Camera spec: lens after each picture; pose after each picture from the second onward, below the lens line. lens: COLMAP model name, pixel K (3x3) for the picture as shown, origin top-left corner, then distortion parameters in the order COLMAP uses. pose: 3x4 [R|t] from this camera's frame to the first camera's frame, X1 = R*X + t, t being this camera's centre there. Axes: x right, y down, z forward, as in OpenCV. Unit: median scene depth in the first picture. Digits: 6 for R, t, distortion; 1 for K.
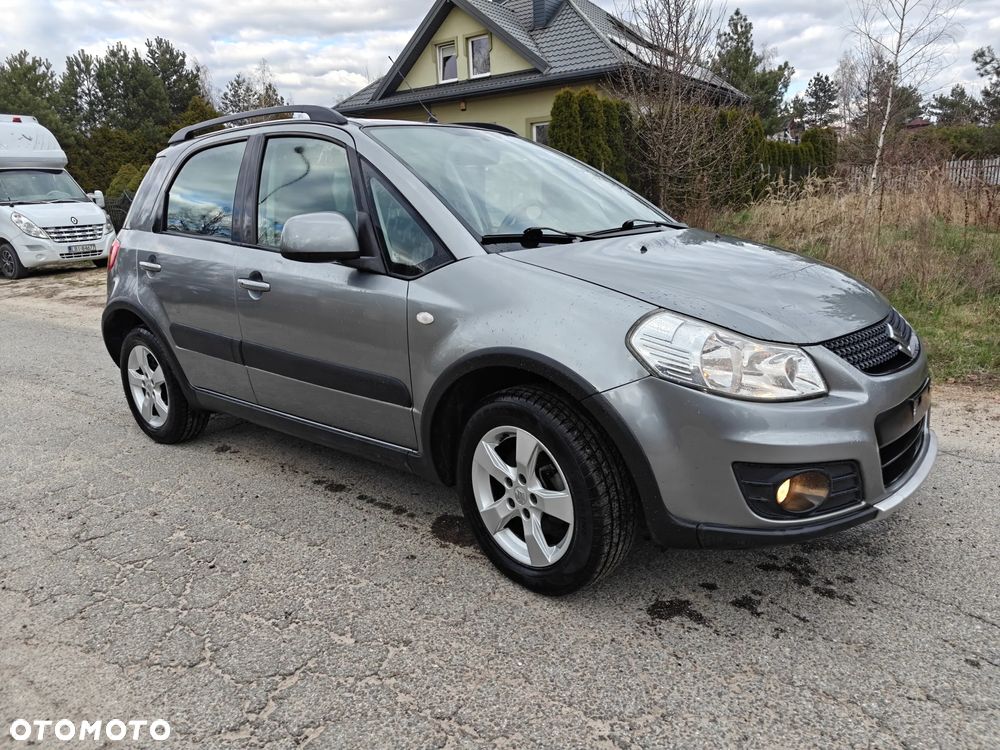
lens RADIAL K [[674.9, 0, 502.8], [0, 674.9, 368.3], [0, 0, 1]] dist [0.054509, -0.058242]
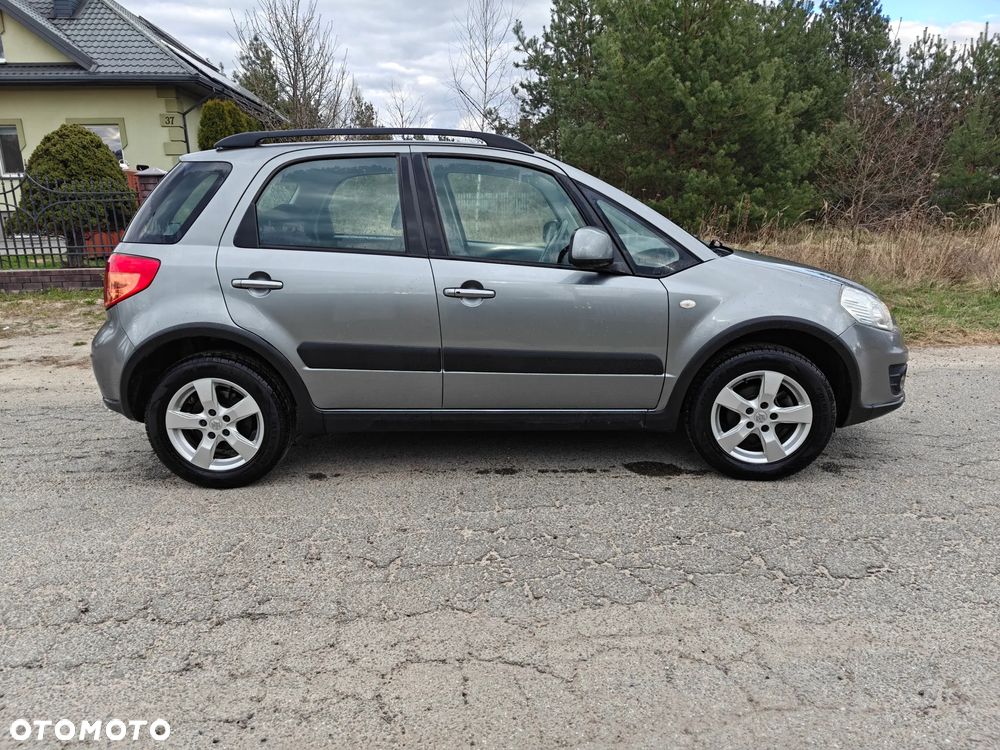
lens RADIAL K [[677.4, 0, 493.8], [0, 677.4, 382.8], [0, 0, 1]] dist [0.041315, -0.044385]
pose [[0.772871, -0.125662, 0.621996, -1.284310], [0.132063, 0.990586, 0.036033, -0.018476], [-0.620668, 0.054294, 0.782191, 0.176690]]
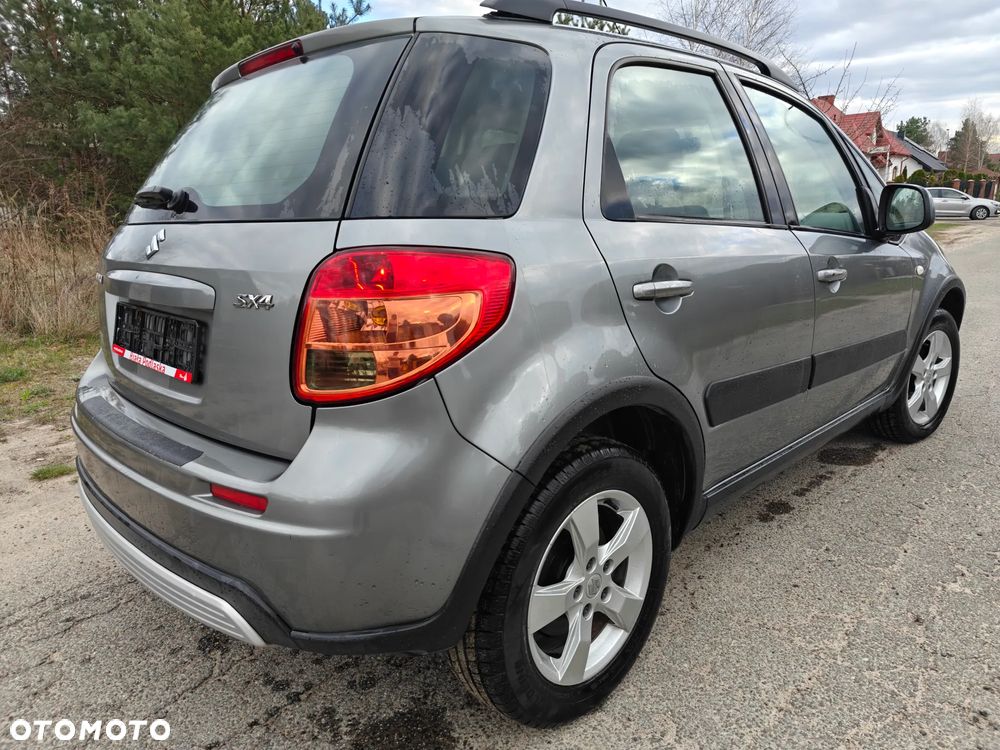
lens RADIAL K [[677.4, 0, 493.8], [0, 677.4, 382.8], [0, 0, 1]] dist [0.041315, -0.044385]
pose [[0.114726, -0.207737, 0.971434, -1.505632], [0.260853, 0.949875, 0.172320, -0.302205], [-0.958537, 0.233631, 0.163164, 1.597526]]
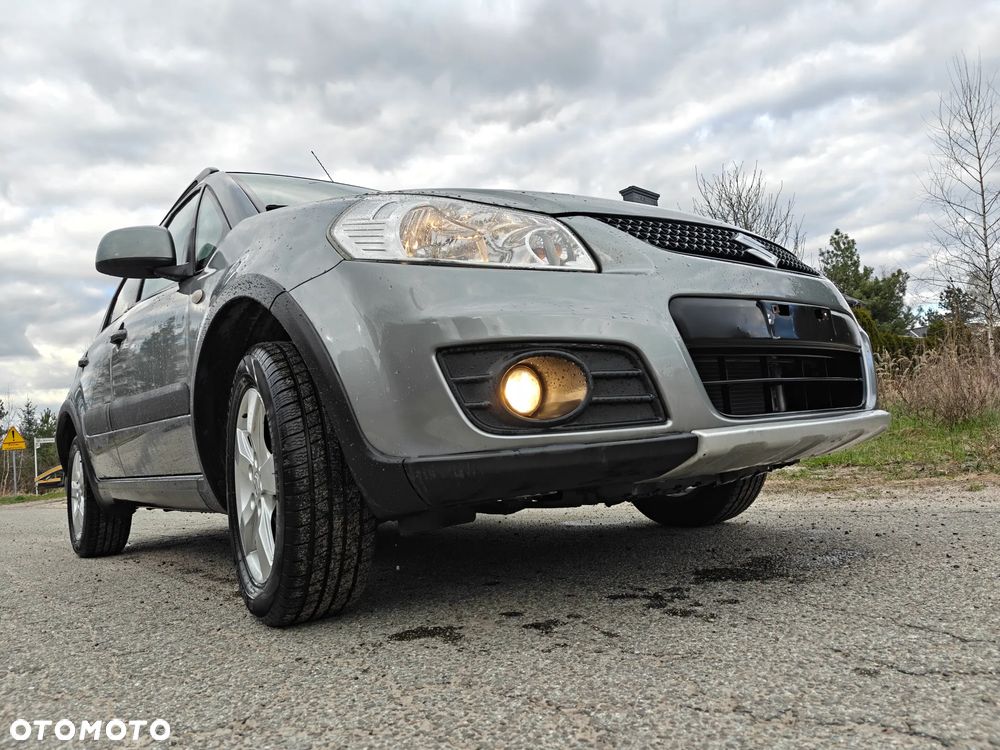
lens RADIAL K [[670.4, 0, 508.0], [0, 670.4, 369.3], [0, 0, 1]] dist [0.015003, 0.000054]
pose [[0.978942, -0.079125, -0.188178, 0.441732], [0.010523, 0.940158, -0.340576, 0.320160], [0.203865, 0.331424, 0.921193, 0.321931]]
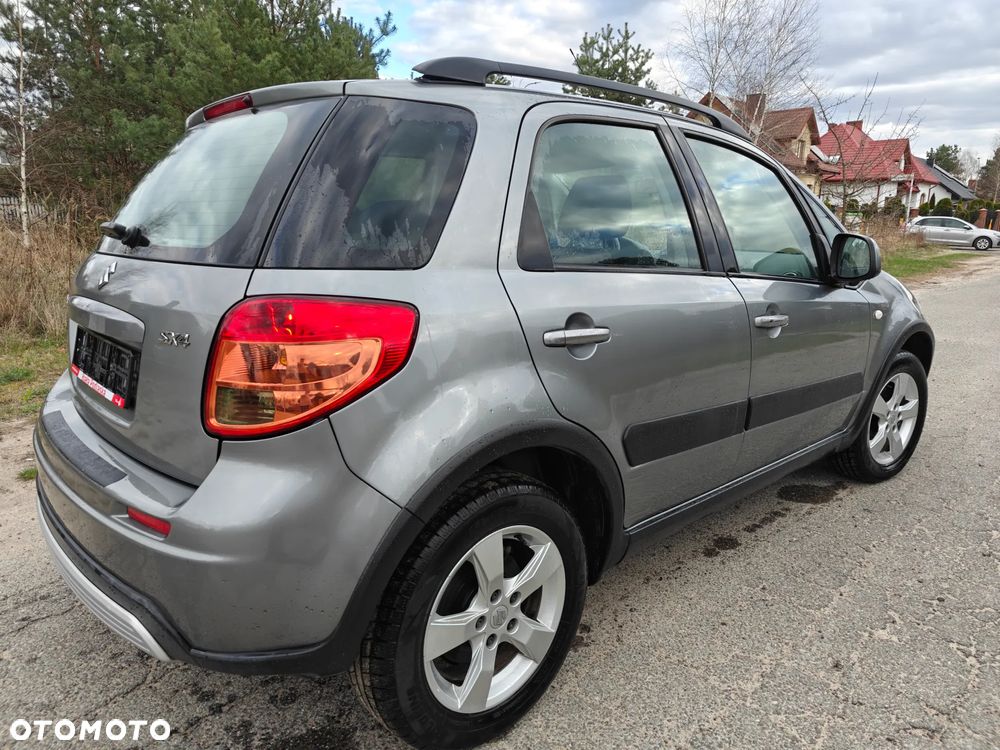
lens RADIAL K [[674.9, 0, 502.8], [0, 674.9, 368.3], [0, 0, 1]] dist [0.054509, -0.058242]
pose [[0.154679, -0.172548, 0.972780, -1.520449], [0.225309, 0.964845, 0.135314, -0.312009], [-0.961930, 0.198246, 0.188118, 1.467537]]
